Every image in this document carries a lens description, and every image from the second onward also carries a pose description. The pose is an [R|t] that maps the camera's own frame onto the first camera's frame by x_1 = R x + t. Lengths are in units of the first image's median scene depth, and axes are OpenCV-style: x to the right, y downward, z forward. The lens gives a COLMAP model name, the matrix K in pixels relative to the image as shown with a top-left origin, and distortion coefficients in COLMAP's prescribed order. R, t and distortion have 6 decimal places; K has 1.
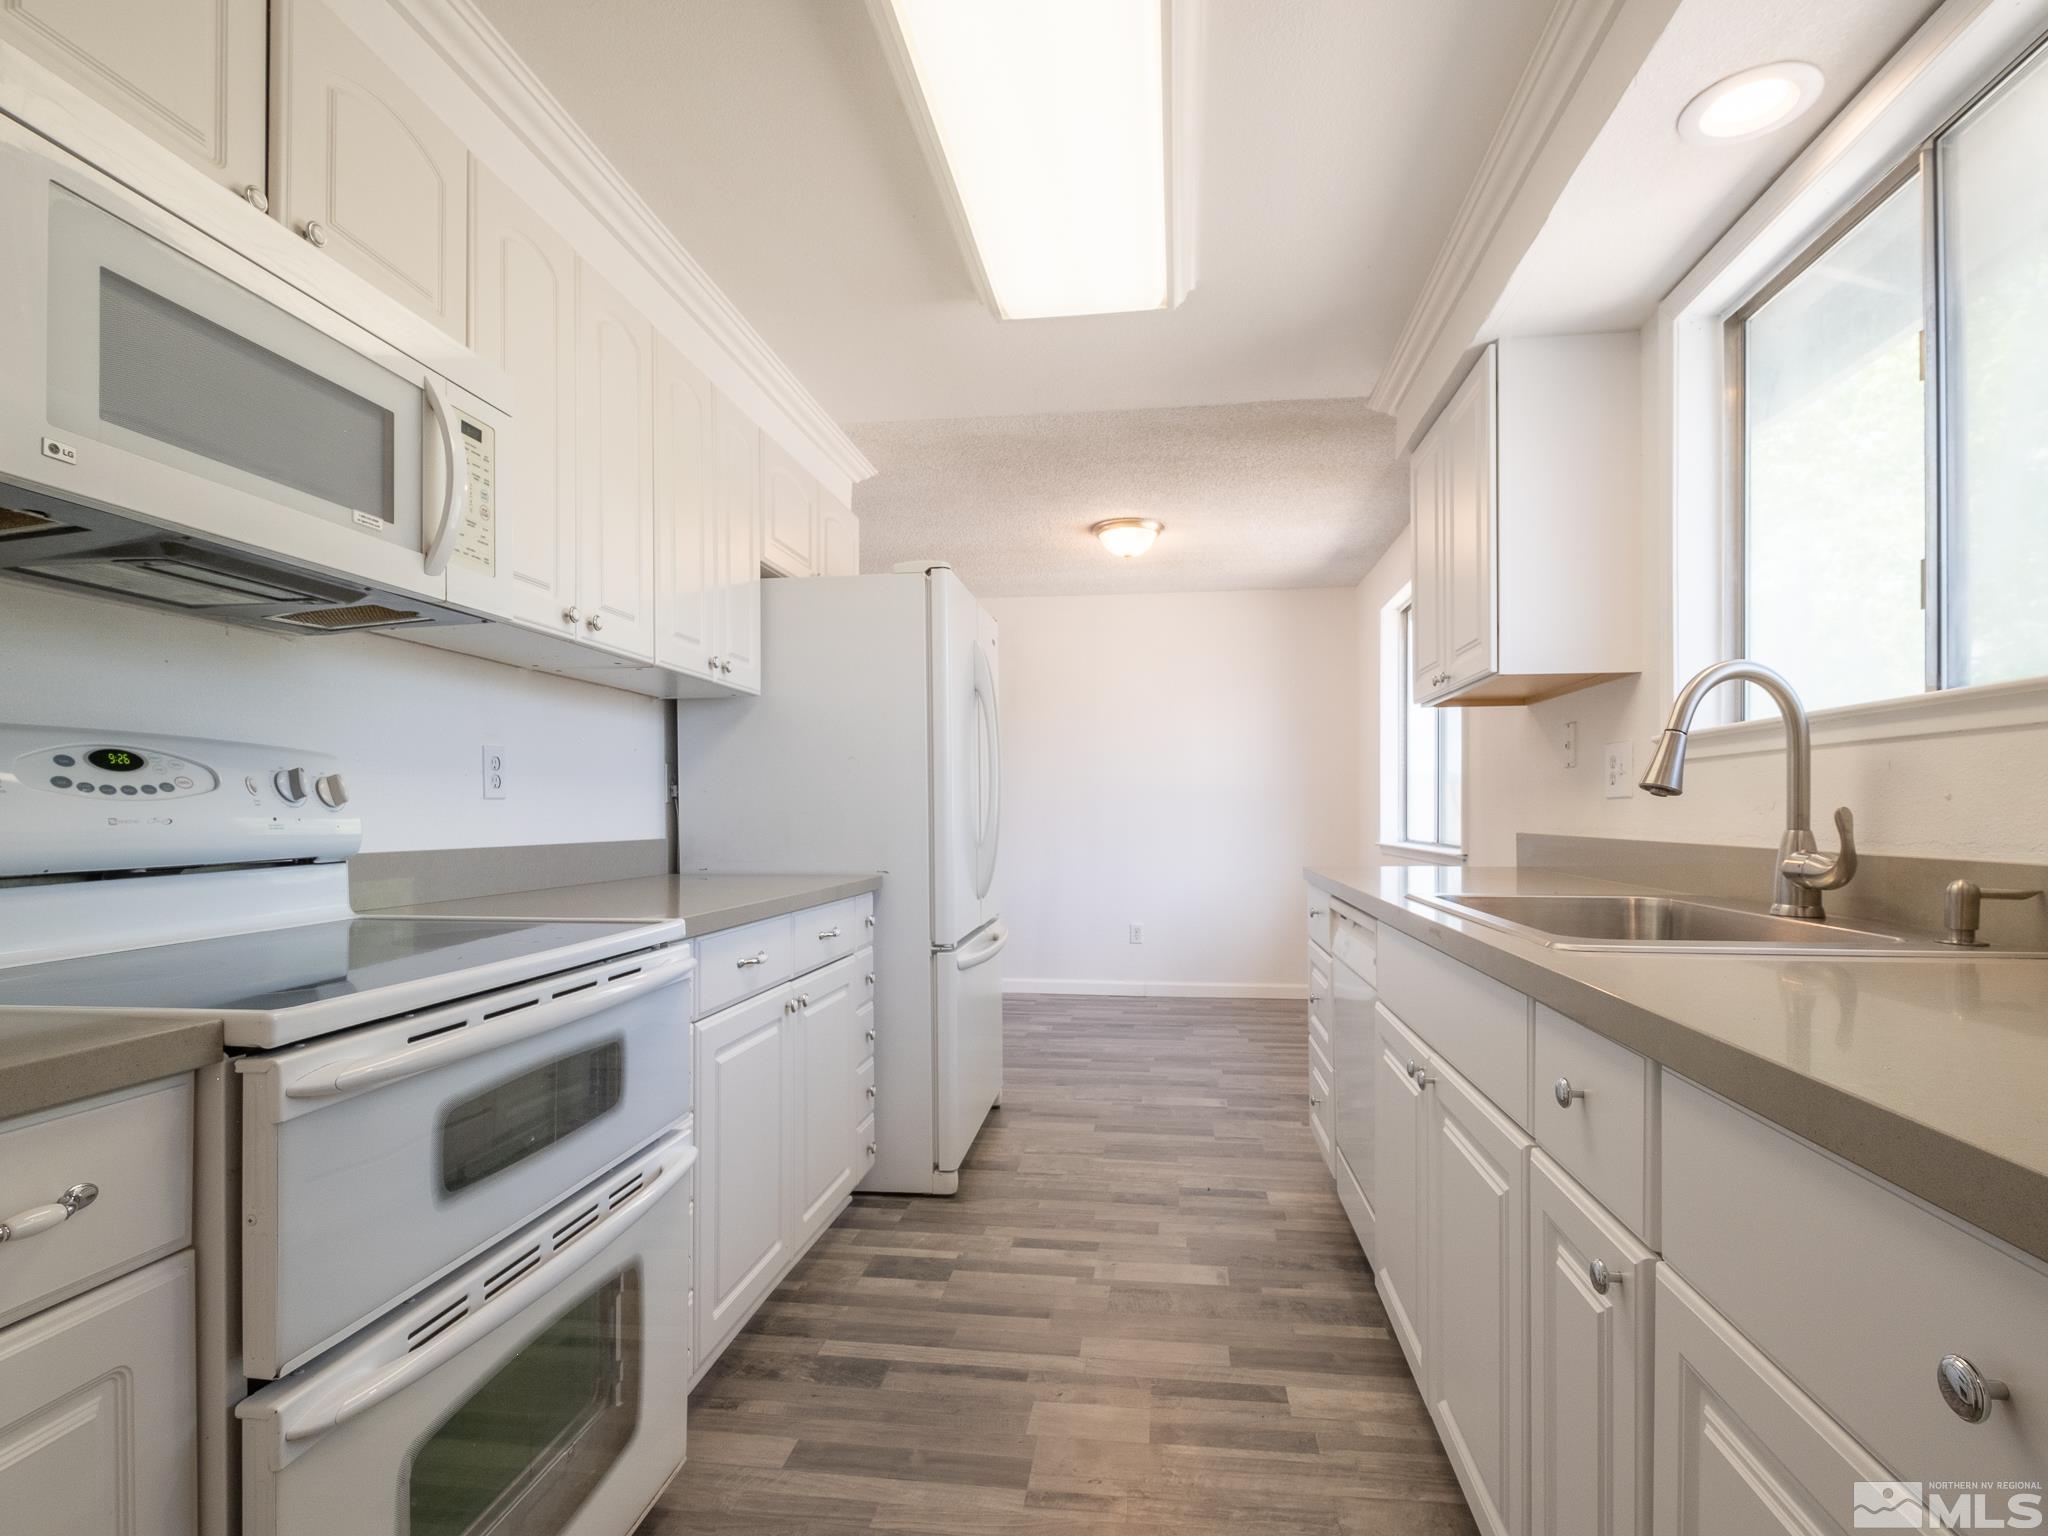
lens RADIAL K [[993.7, 0, 1035.4], [0, 993.7, 801.0], [0, 0, 1]] dist [0.003146, -0.008690]
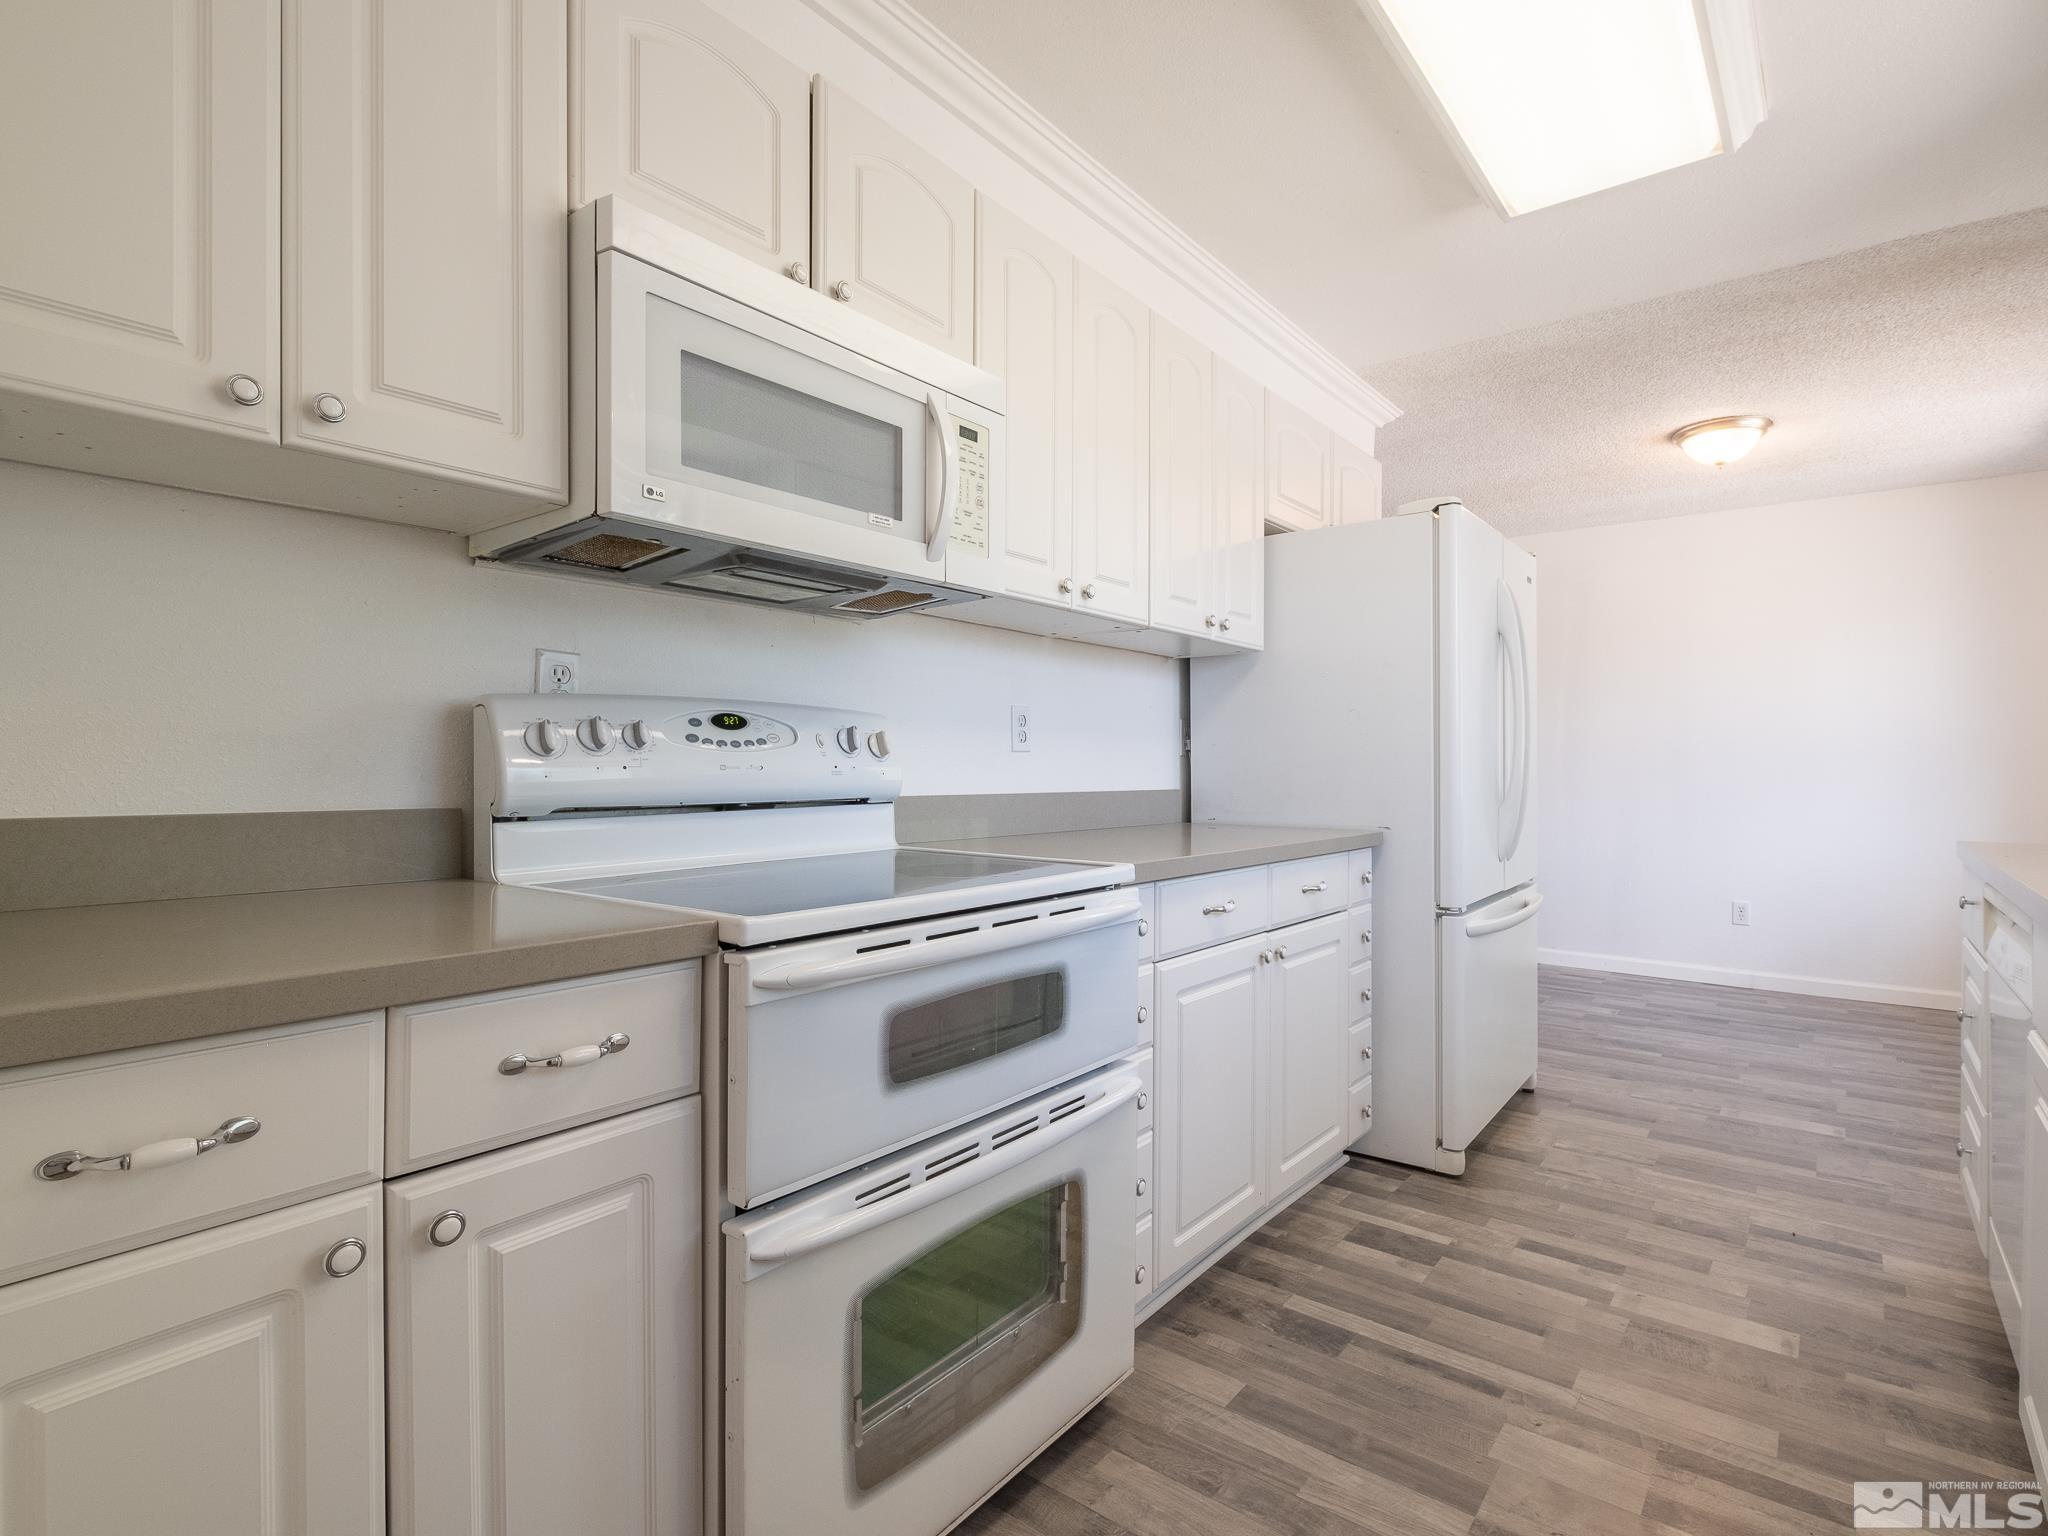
lens RADIAL K [[980.3, 0, 1107.9], [0, 980.3, 767.4], [0, 0, 1]] dist [0.002926, -0.008500]
pose [[0.876351, 0.007133, -0.481621, 0.095935], [-0.001454, 0.999925, 0.012164, 0.002305], [0.481671, -0.009960, 0.876295, 0.053830]]
